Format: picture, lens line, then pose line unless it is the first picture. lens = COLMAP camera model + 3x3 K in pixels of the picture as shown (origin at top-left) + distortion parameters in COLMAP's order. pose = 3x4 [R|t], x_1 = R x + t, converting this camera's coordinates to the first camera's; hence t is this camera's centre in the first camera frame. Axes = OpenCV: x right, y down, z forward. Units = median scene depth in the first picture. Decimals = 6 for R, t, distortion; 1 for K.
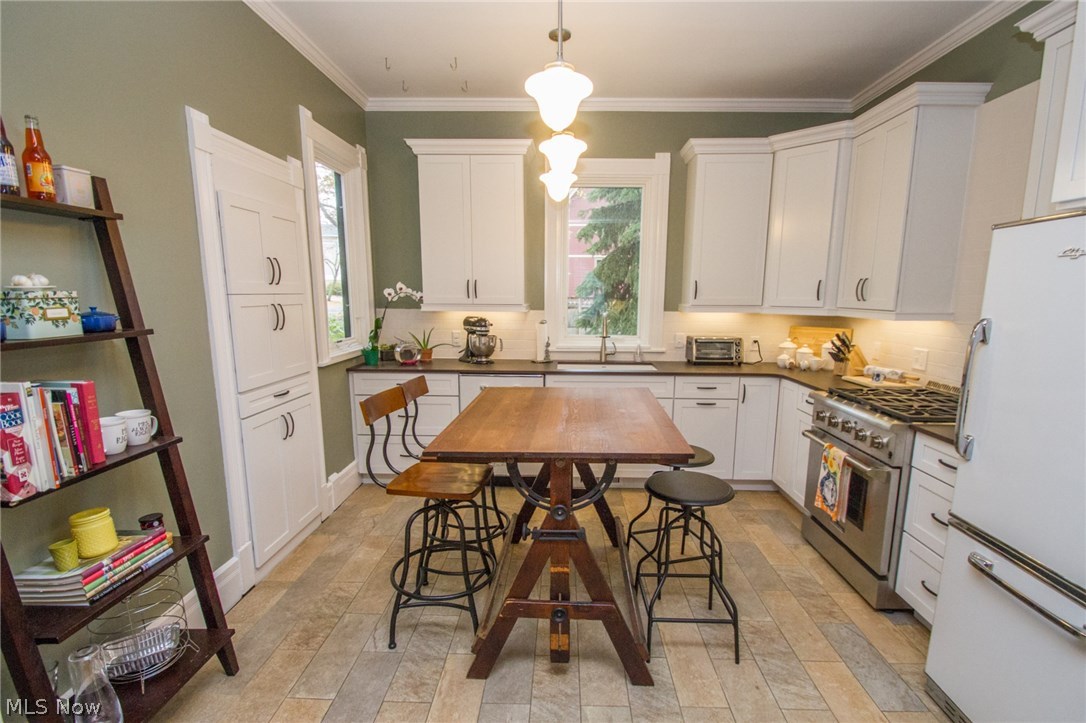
lens RADIAL K [[515.1, 0, 552.6], [0, 515.1, 385.3], [0, 0, 1]] dist [0.018627, -0.020337]
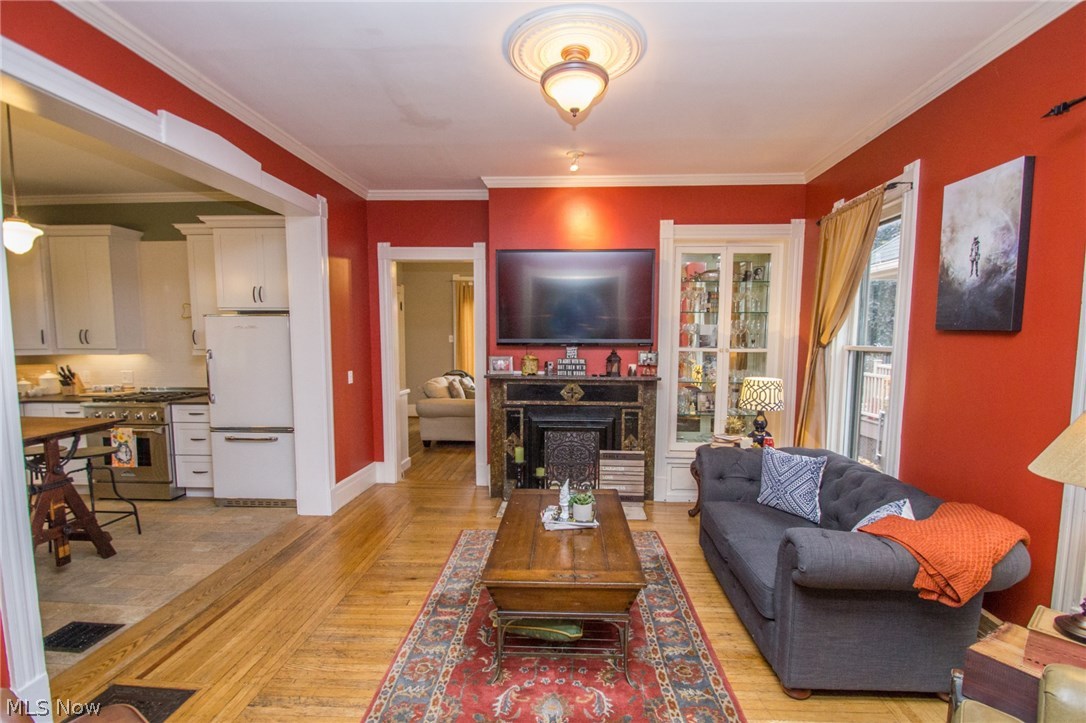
lens RADIAL K [[515.1, 0, 552.6], [0, 515.1, 385.3], [0, 0, 1]] dist [0.018627, -0.020337]
pose [[0.023723, -0.106715, 0.994007, -1.315577], [0.175428, 0.979303, 0.100950, 0.070315], [-0.984206, 0.171982, 0.041953, -0.609635]]
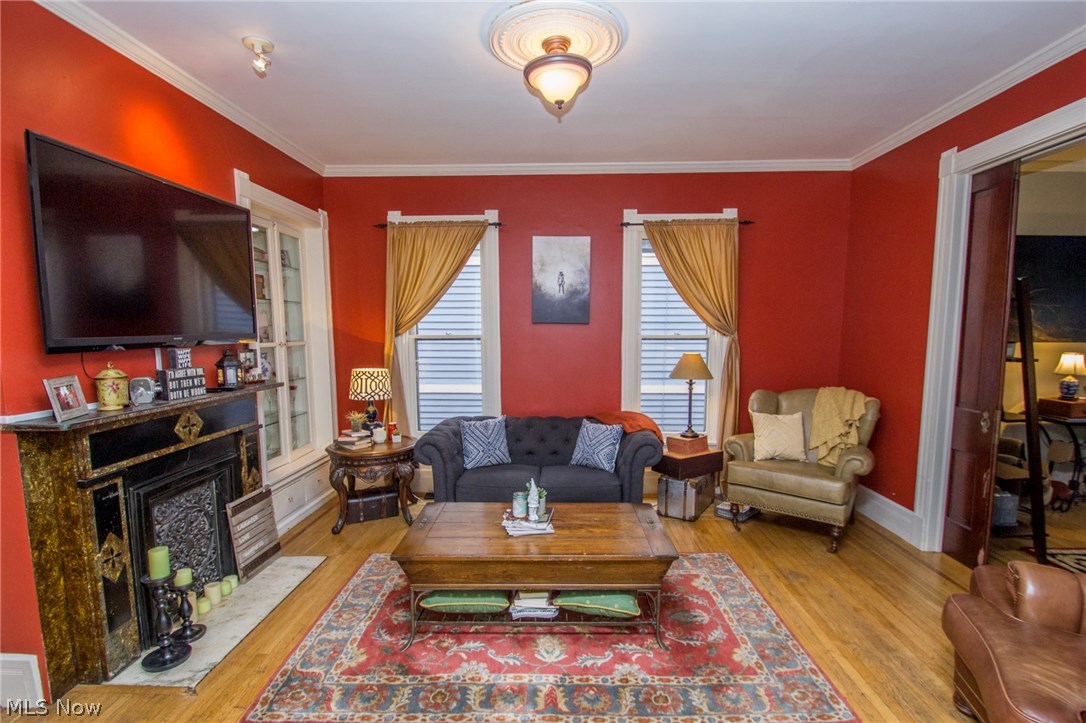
lens RADIAL K [[515.1, 0, 552.6], [0, 515.1, 385.3], [0, 0, 1]] dist [0.018627, -0.020337]
pose [[-0.999980, -0.006317, -0.000621, -0.137305], [-0.006224, 0.956671, 0.291103, -0.129563], [-0.001244, 0.291101, -0.956691, 0.533842]]
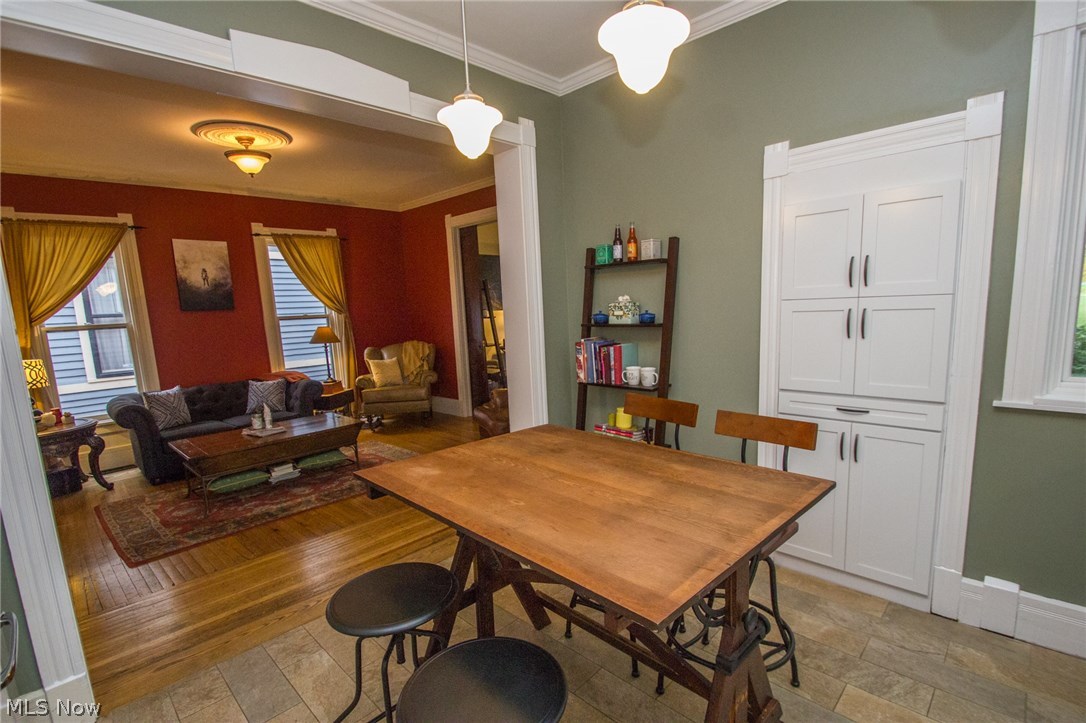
lens RADIAL K [[515.1, 0, 552.6], [0, 515.1, 385.3], [0, 0, 1]] dist [0.018627, -0.020337]
pose [[-0.680822, 0.136375, -0.719641, 0.559618], [-0.094672, 0.957887, 0.271088, -0.266440], [0.726305, 0.252693, -0.639240, 1.462846]]
